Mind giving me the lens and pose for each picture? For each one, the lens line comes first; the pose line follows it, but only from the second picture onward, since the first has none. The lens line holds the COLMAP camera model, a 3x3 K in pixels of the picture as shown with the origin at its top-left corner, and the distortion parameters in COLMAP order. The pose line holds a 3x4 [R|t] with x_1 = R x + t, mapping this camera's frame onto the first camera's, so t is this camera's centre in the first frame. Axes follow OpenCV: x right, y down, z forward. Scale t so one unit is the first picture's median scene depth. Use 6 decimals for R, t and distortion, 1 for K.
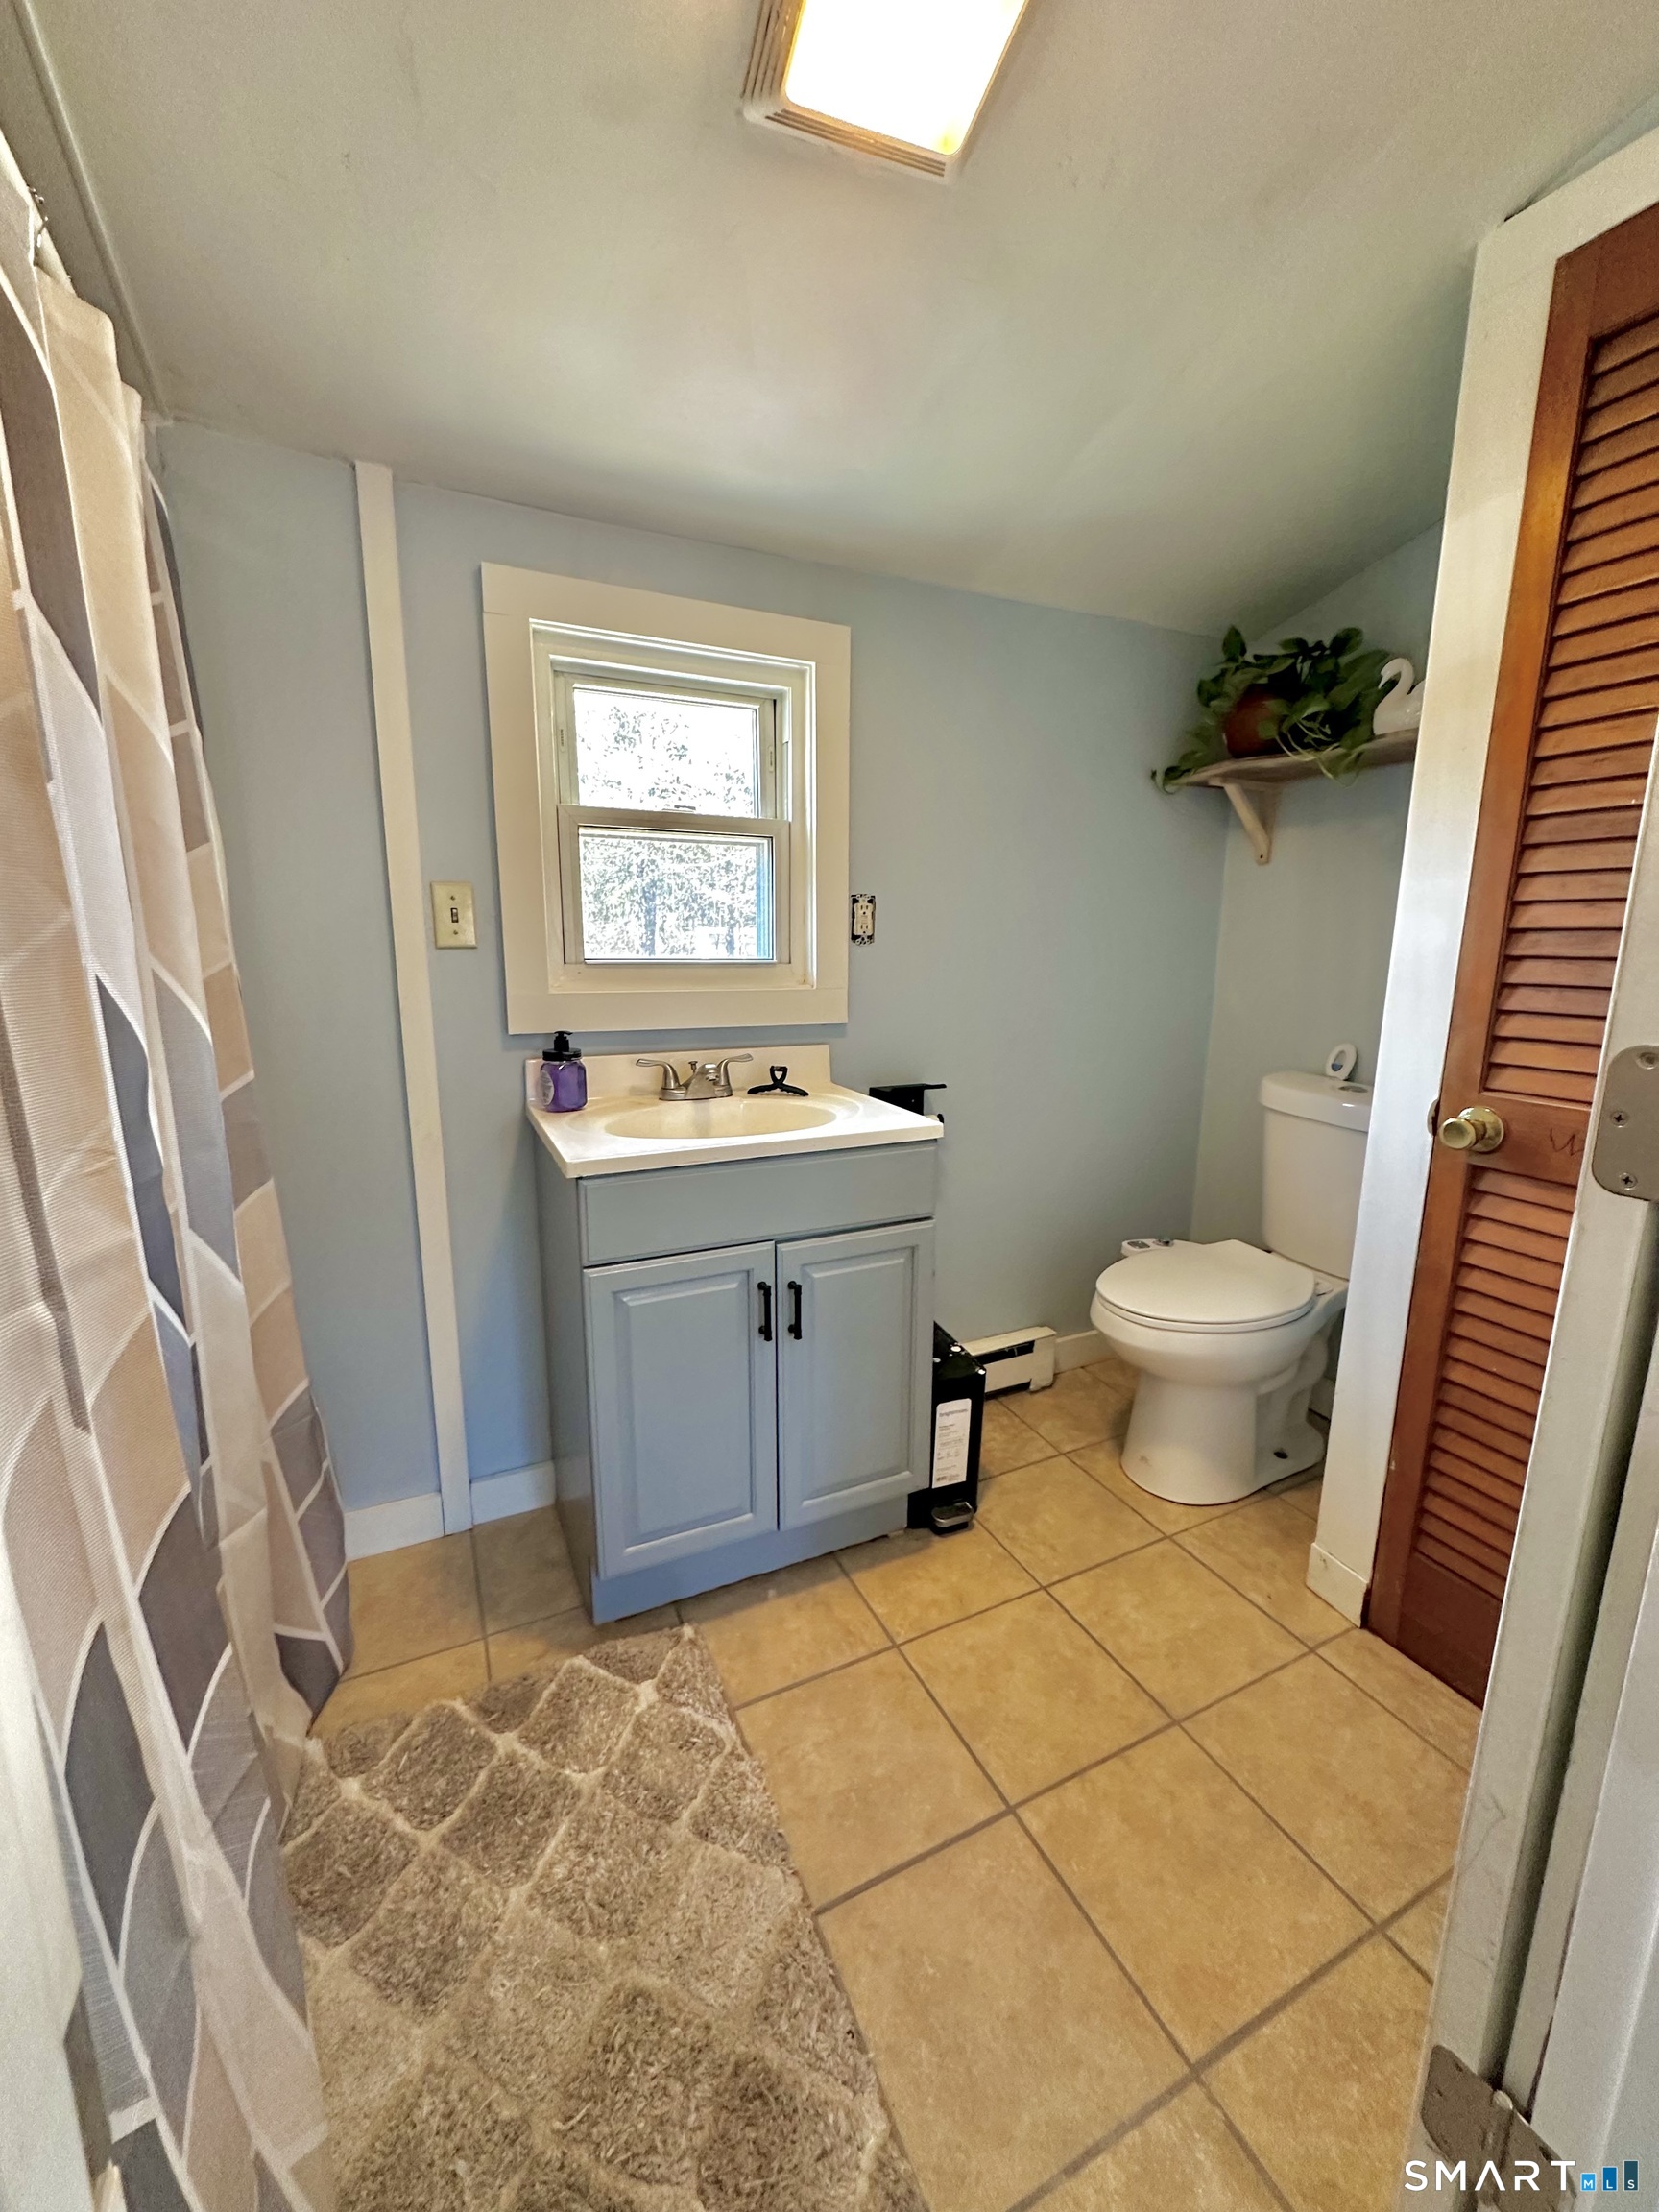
lens RADIAL K [[881.2, 0, 827.6], [0, 881.2, 1104.1], [0, 0, 1]] dist [-0.000409, -0.000171]
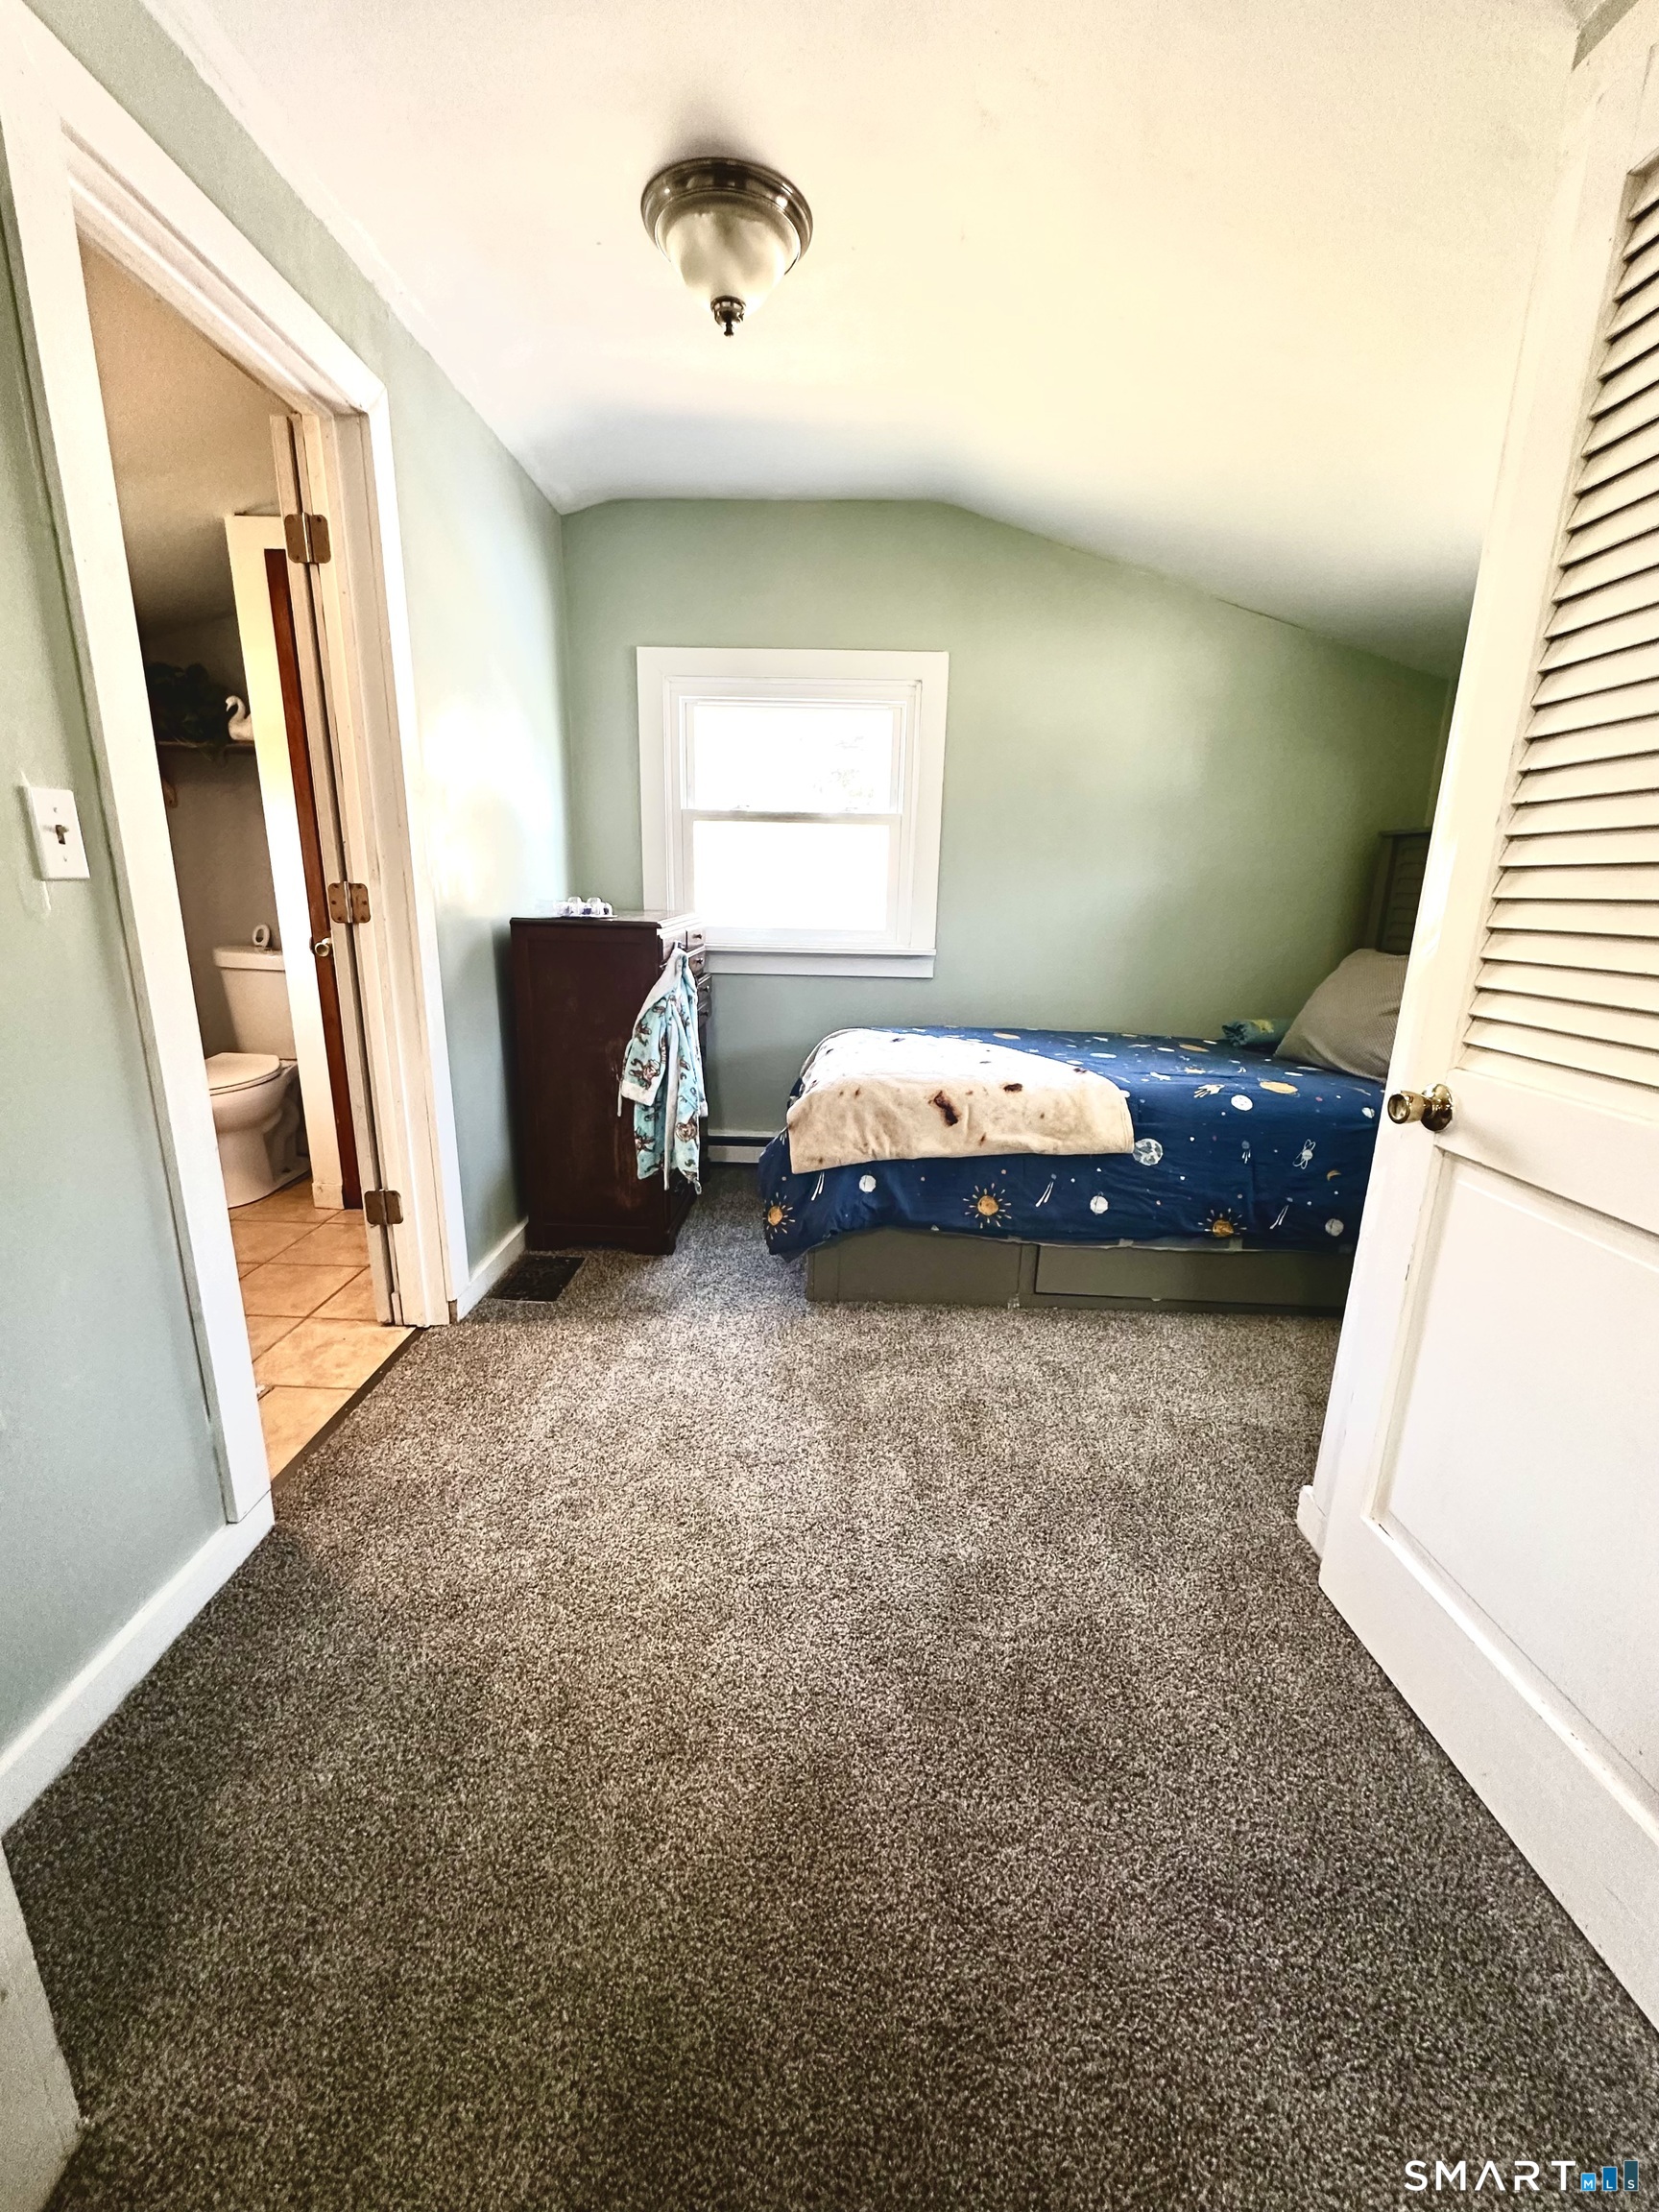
lens RADIAL K [[881.2, 0, 827.6], [0, 881.2, 1104.1], [0, 0, 1]] dist [-0.000409, -0.000171]
pose [[0.453879, -0.223734, 0.862518, -0.499576], [0.152343, 0.973197, 0.172278, 0.160418], [-0.877944, 0.053205, 0.475798, -0.813336]]
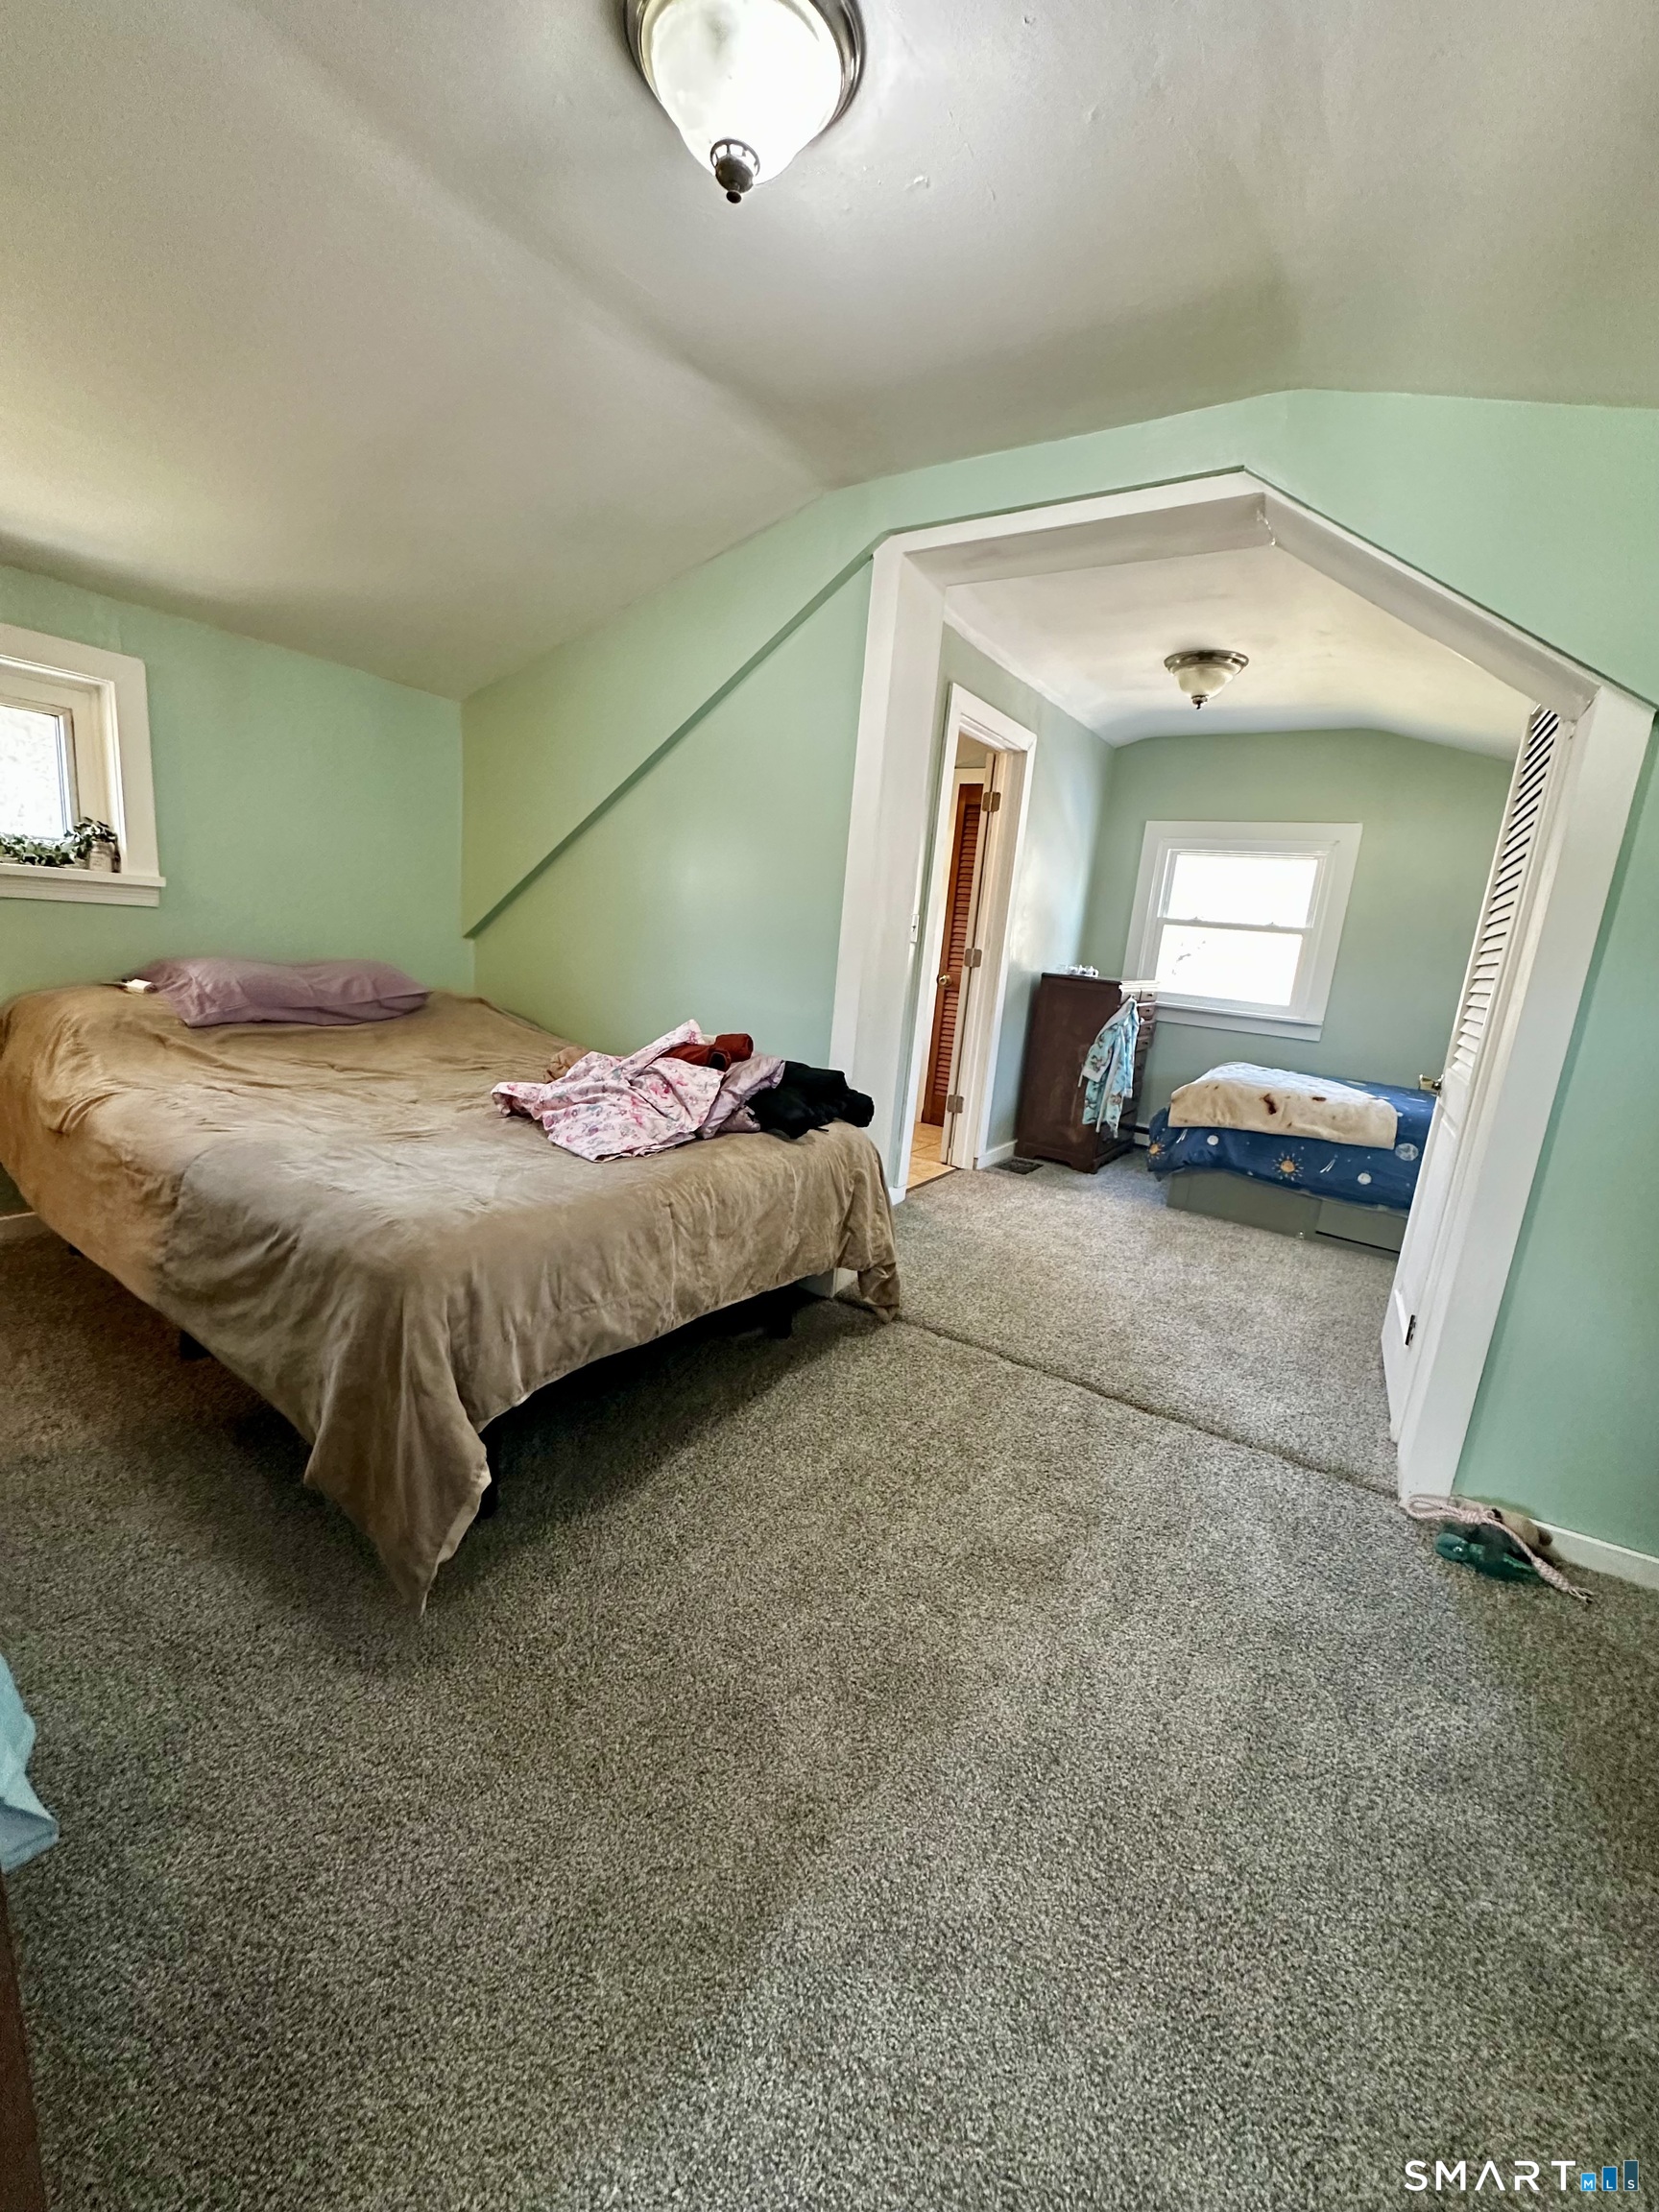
lens RADIAL K [[881.2, 0, 827.6], [0, 881.2, 1104.1], [0, 0, 1]] dist [-0.000409, -0.000171]
pose [[0.858792, -0.037530, 0.510949, -1.670066], [0.016658, 0.998831, 0.045367, 0.348654], [-0.512054, -0.030450, 0.858413, -1.965150]]
